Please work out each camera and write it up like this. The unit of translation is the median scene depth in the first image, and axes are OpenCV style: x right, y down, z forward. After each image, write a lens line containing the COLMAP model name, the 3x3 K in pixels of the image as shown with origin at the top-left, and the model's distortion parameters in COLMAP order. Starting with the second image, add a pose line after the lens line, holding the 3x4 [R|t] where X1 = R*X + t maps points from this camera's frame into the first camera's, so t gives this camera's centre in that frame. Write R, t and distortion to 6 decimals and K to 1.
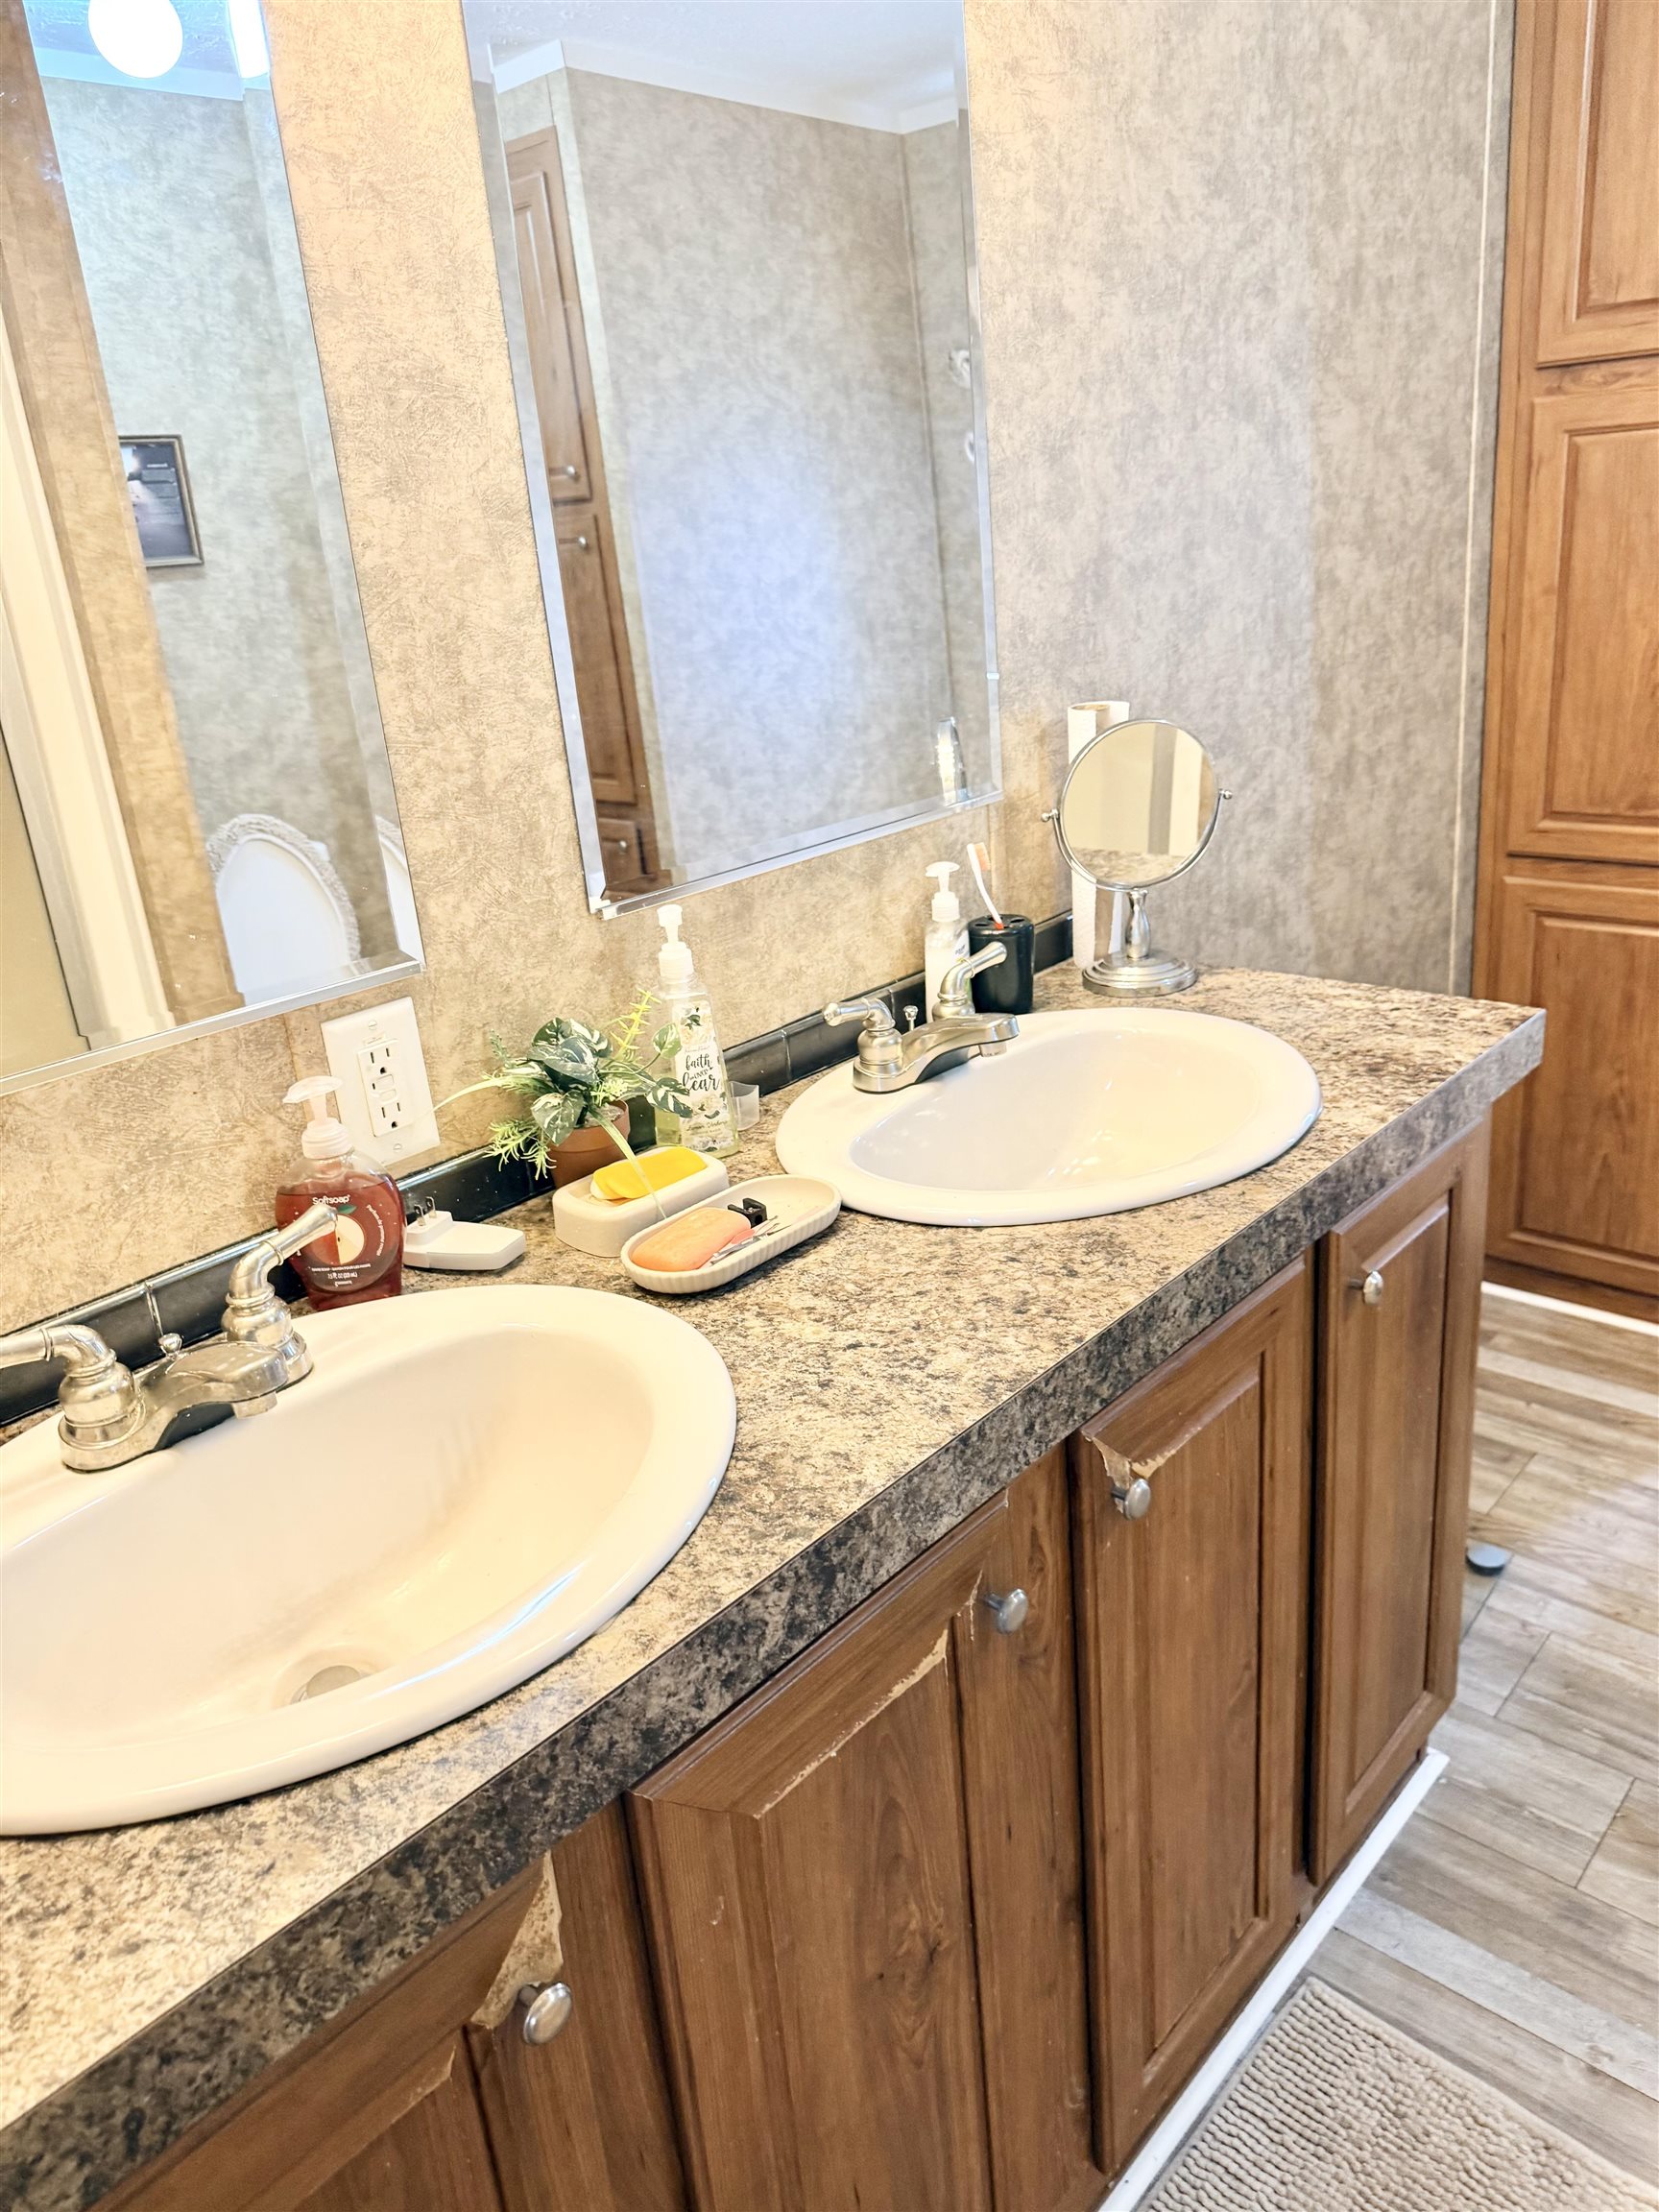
lens RADIAL K [[1559.3, 0, 848.3], [0, 1559.3, 1082.1], [0, 0, 1]] dist [0.046602, -0.058077]
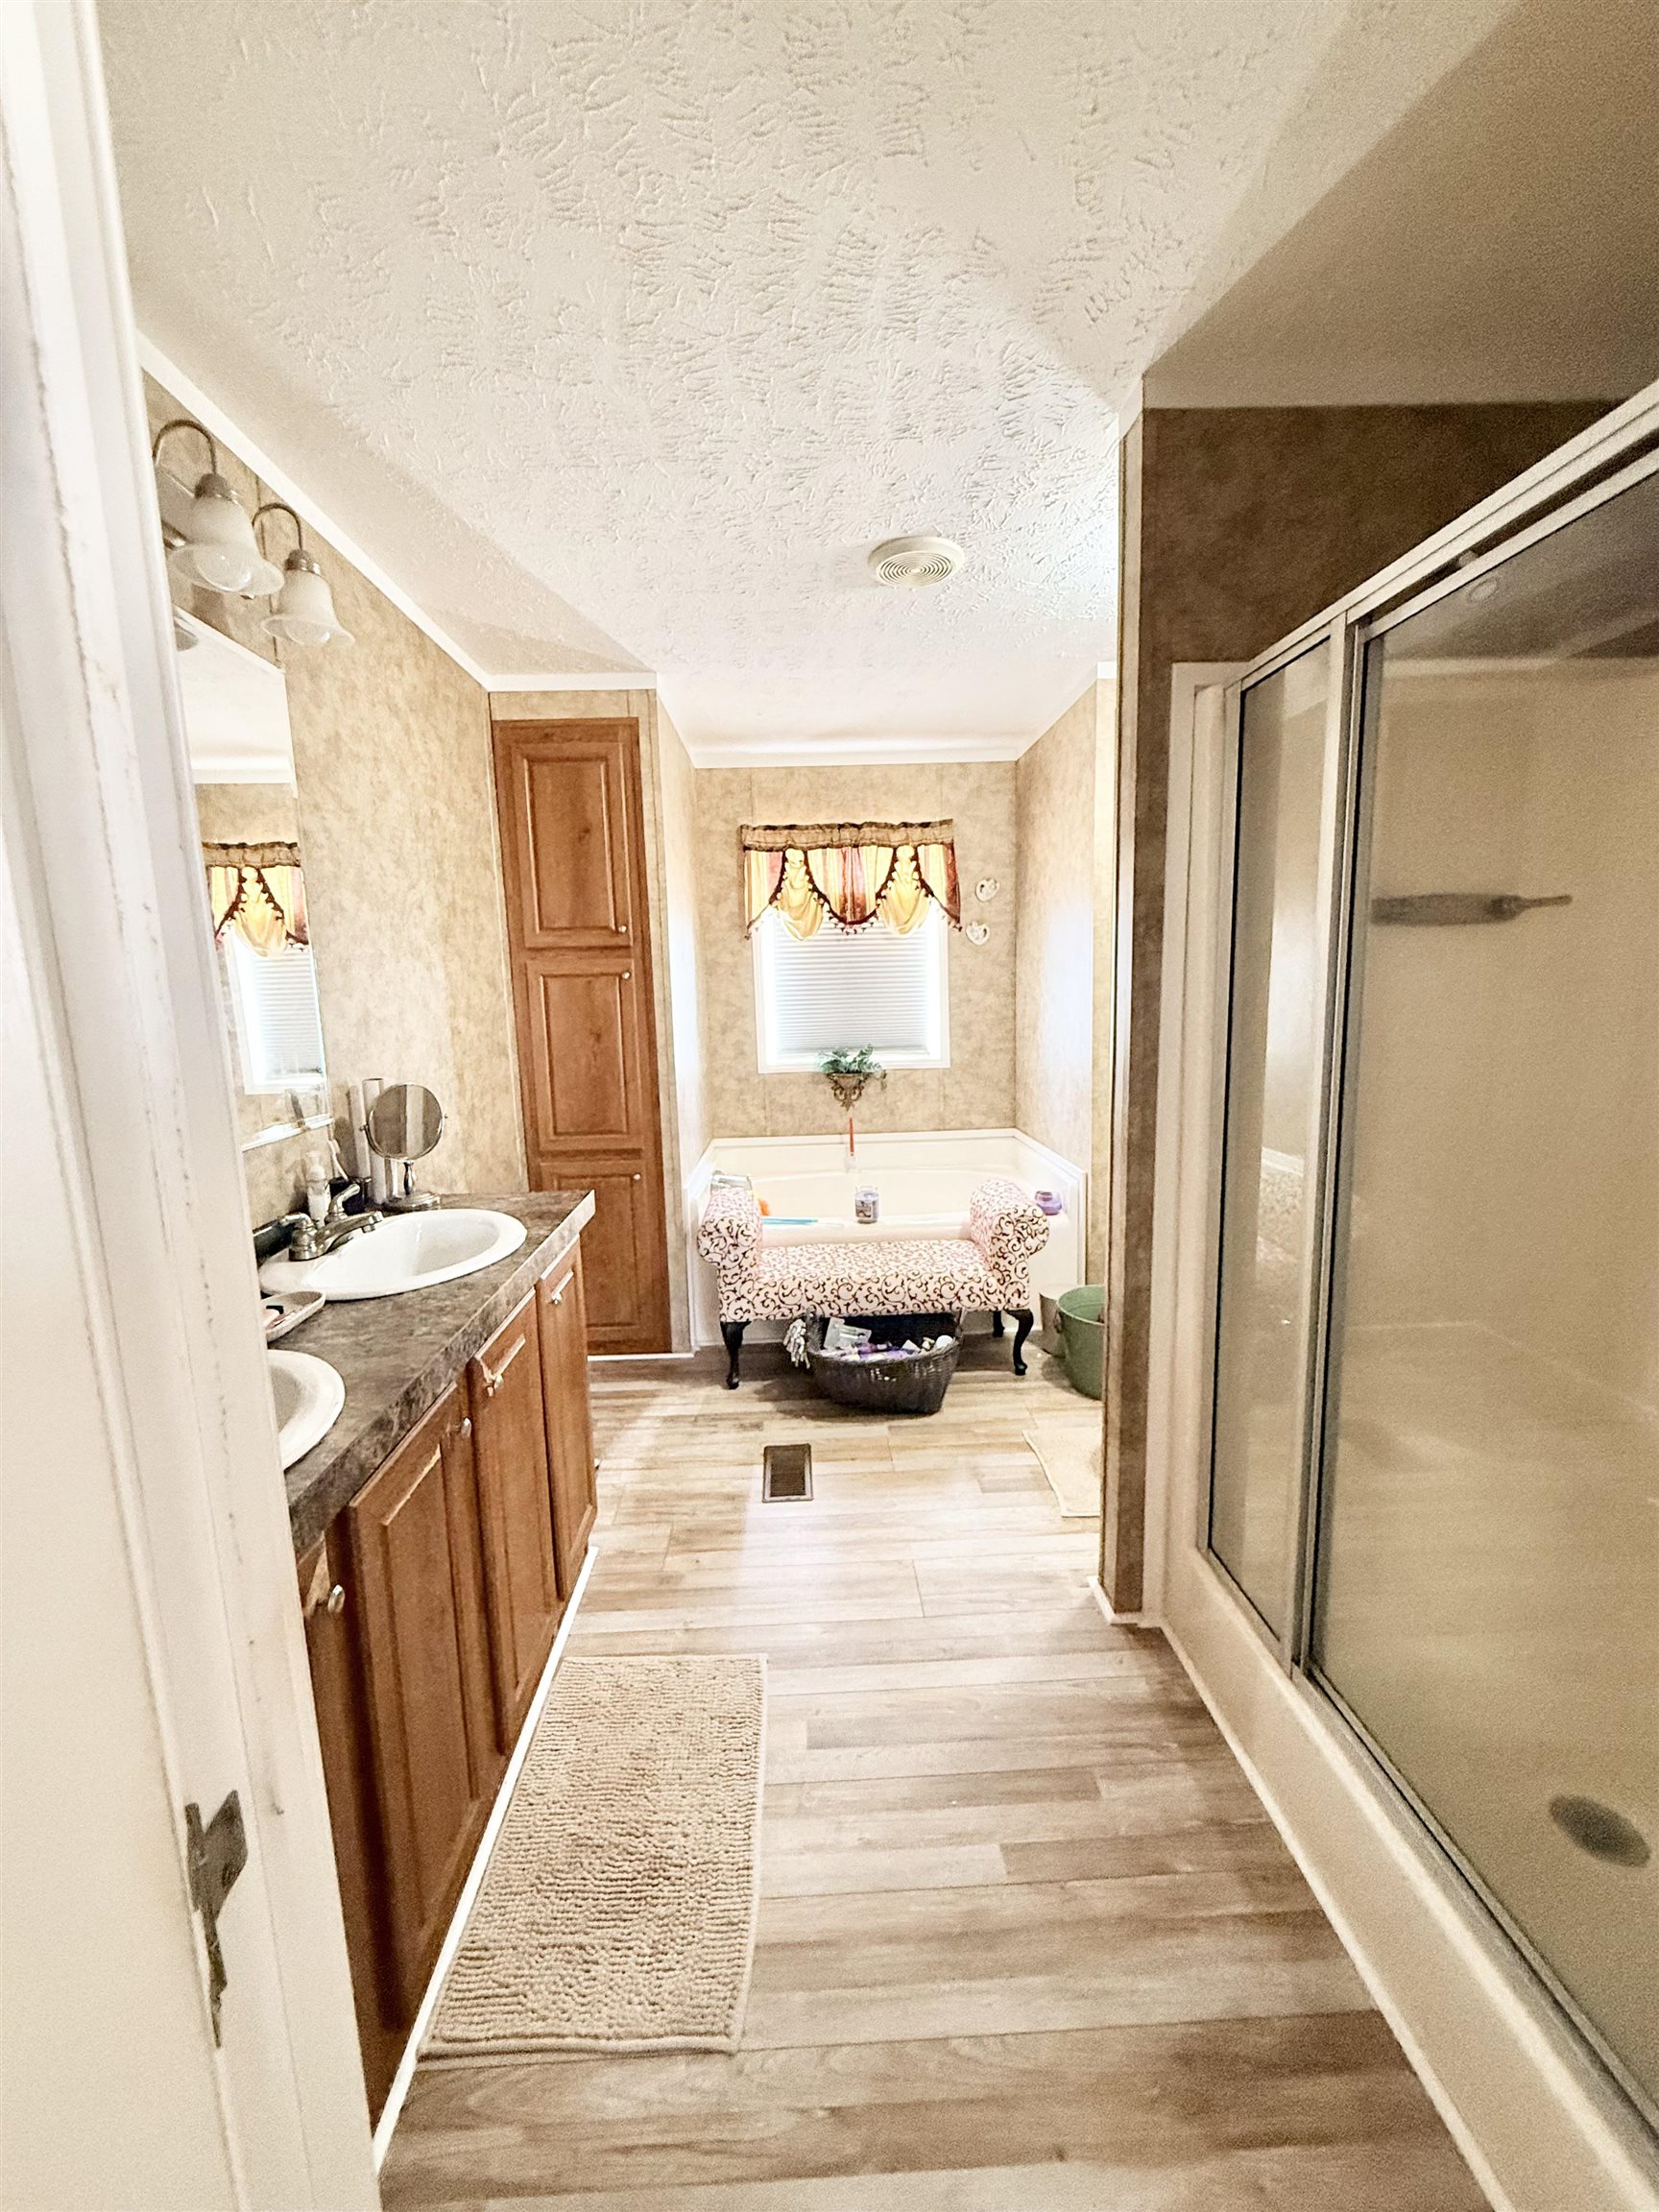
lens RADIAL K [[883.7, 0, 825.0], [0, 883.7, 1101.6], [0, 0, 1]] dist [-0.001704, 0.000648]
pose [[0.717820, -0.033693, 0.695413, -0.212721], [0.204654, 0.964913, -0.164499, 0.098743], [-0.665470, 0.260400, 0.699529, -0.212307]]
